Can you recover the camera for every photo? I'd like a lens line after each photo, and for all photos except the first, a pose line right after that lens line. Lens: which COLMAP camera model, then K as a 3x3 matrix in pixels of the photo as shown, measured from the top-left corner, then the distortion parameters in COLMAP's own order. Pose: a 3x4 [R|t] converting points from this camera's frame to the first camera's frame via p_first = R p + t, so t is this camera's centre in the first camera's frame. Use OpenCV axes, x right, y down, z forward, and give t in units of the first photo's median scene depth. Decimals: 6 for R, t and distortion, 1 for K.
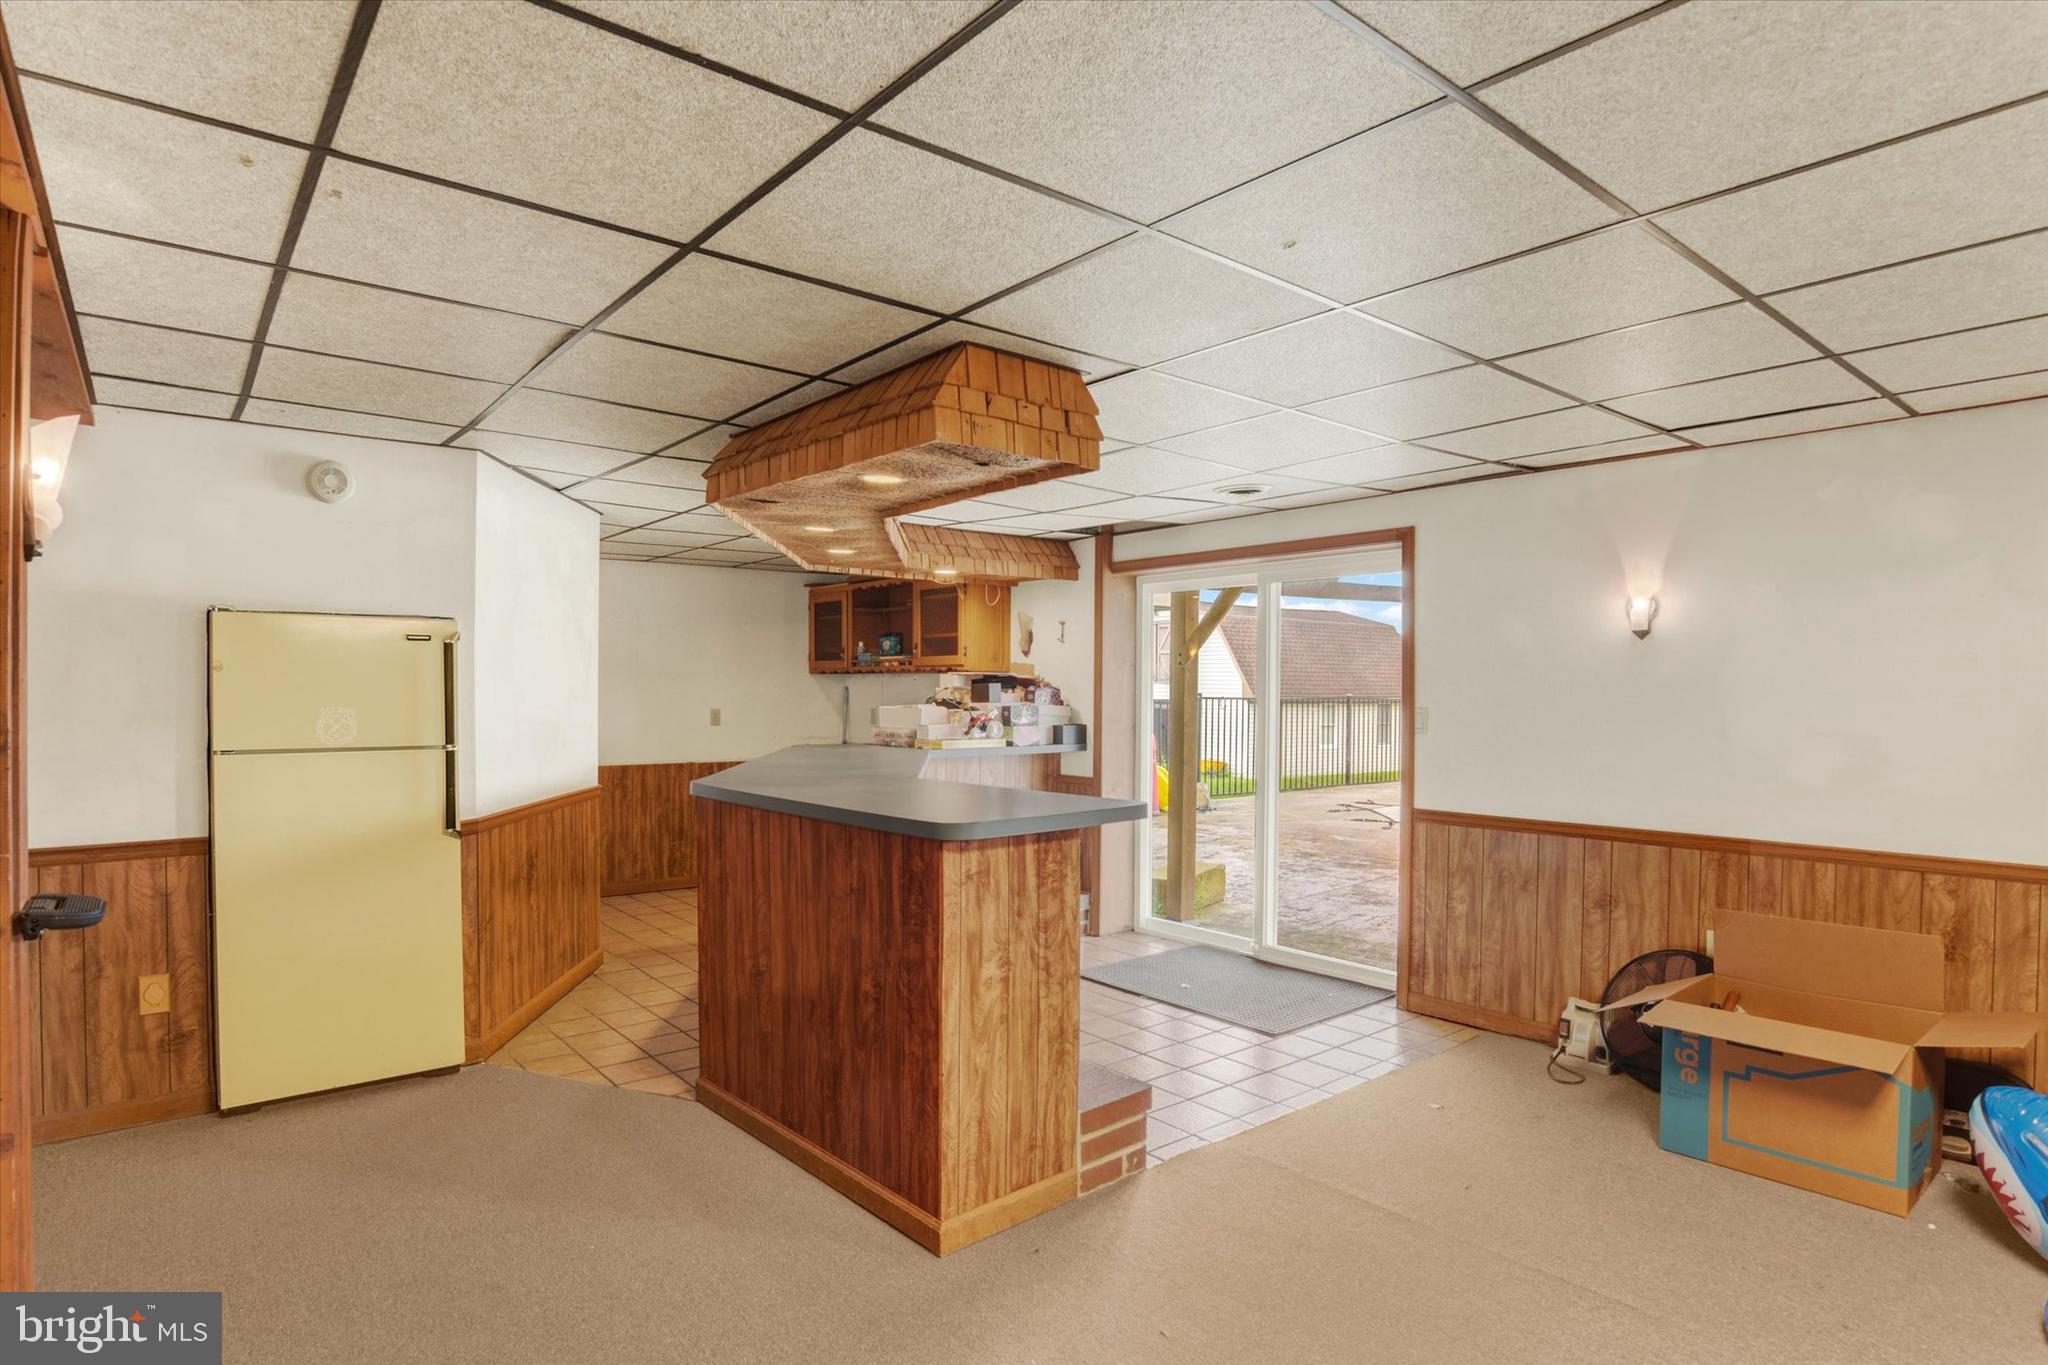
lens RADIAL K [[1079.0, 0, 1024.0], [0, 1079.0, 682.5], [0, 0, 1]] dist [-0.049139, 0.006650]
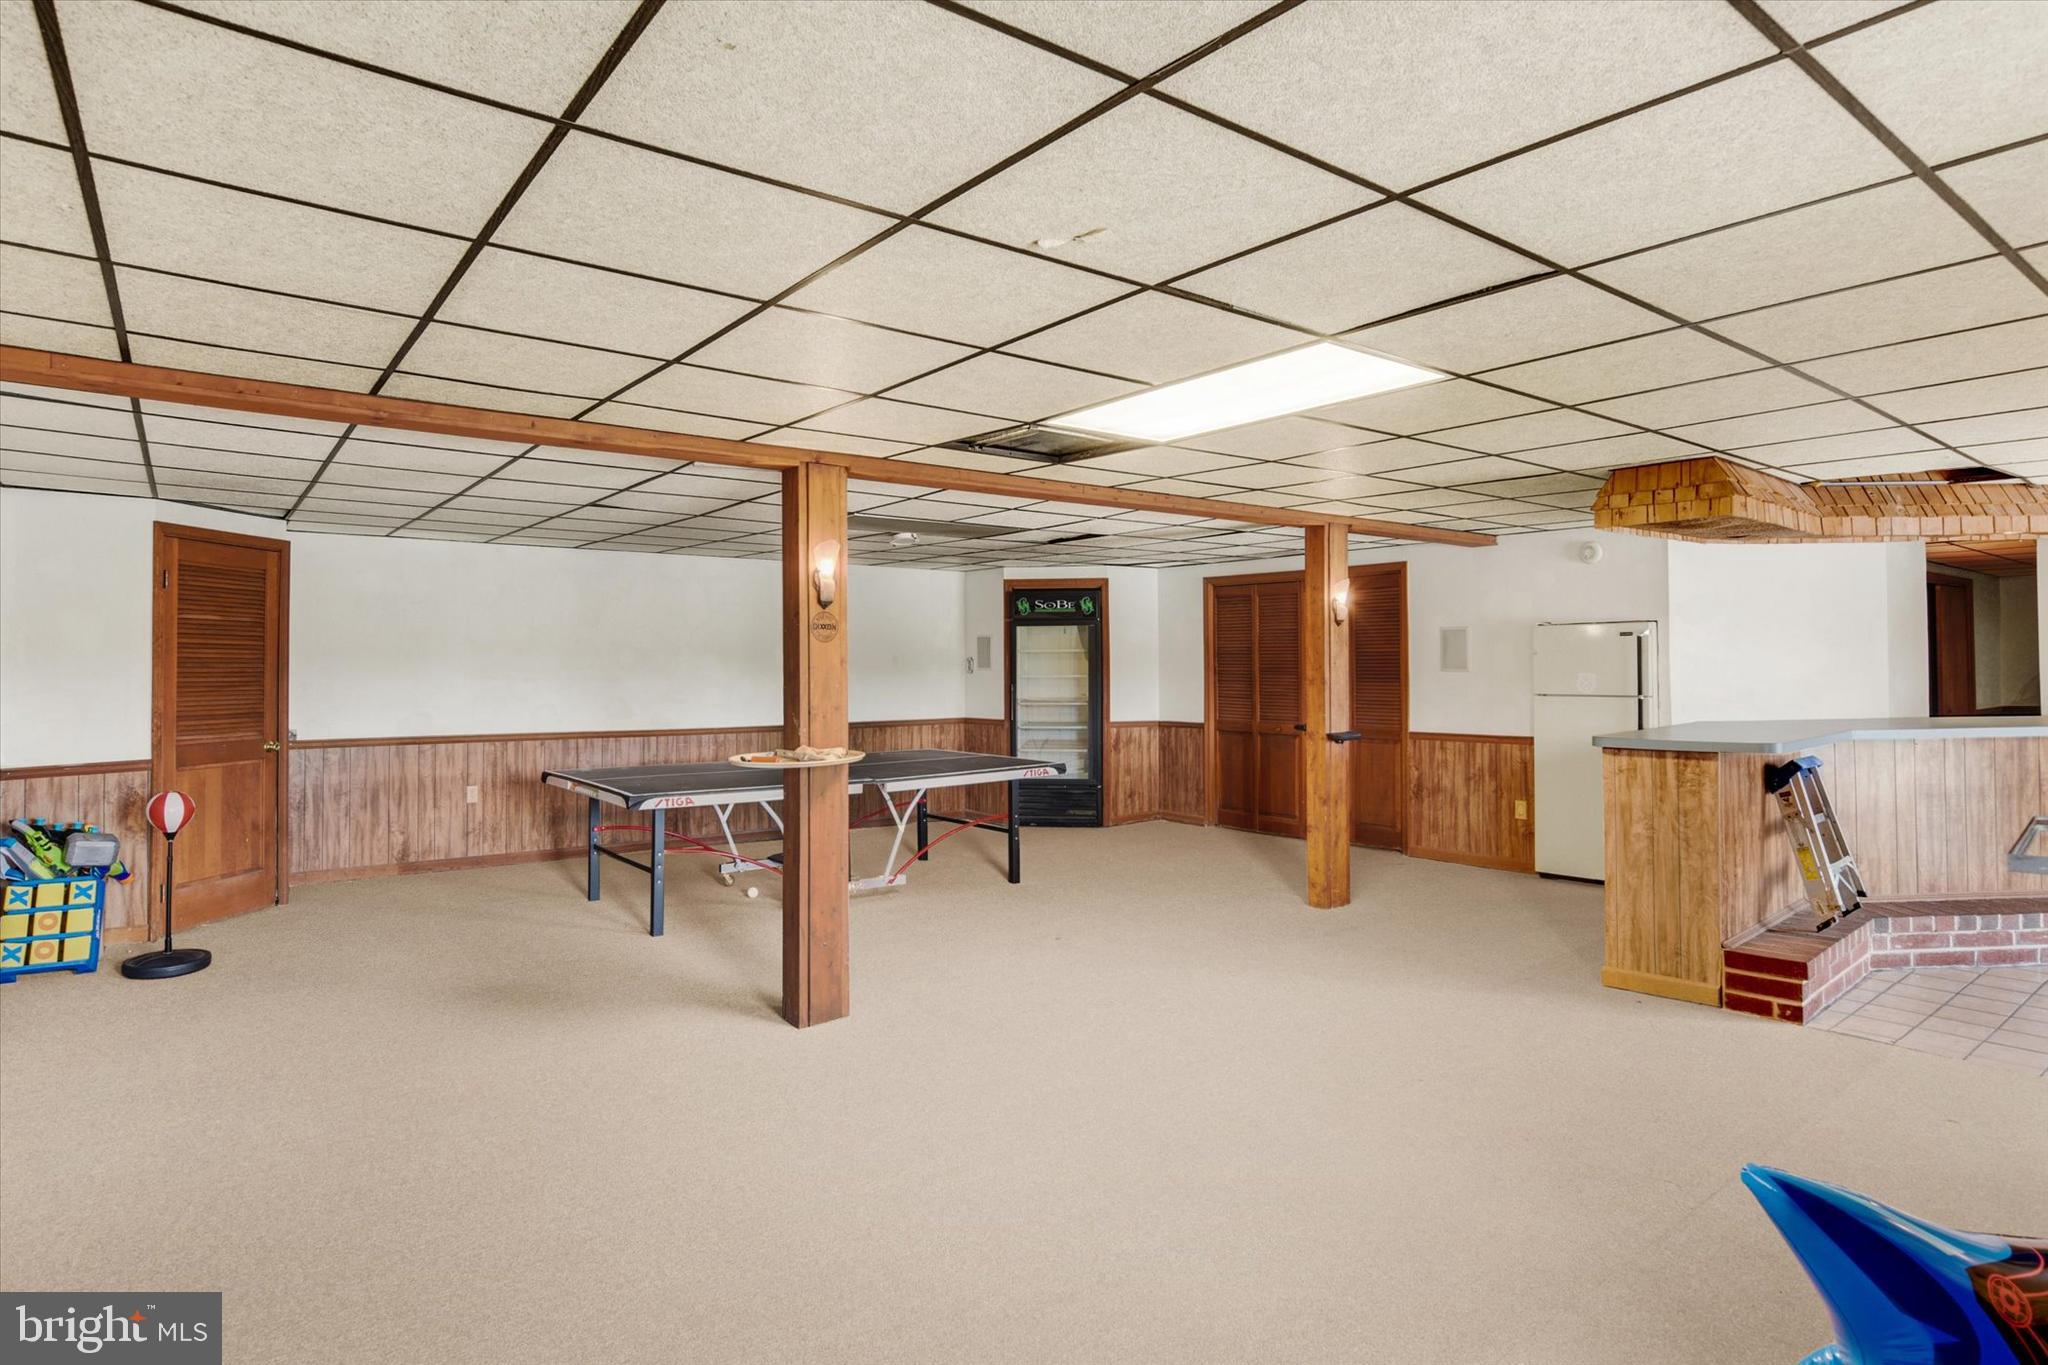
lens RADIAL K [[1079.0, 0, 1024.0], [0, 1079.0, 682.5], [0, 0, 1]] dist [-0.049139, 0.006650]
pose [[-0.061691, 0.004650, -0.998084, 1.574724], [0.016895, 0.999851, 0.003614, 0.018686], [0.997952, -0.016640, -0.061760, 0.151159]]
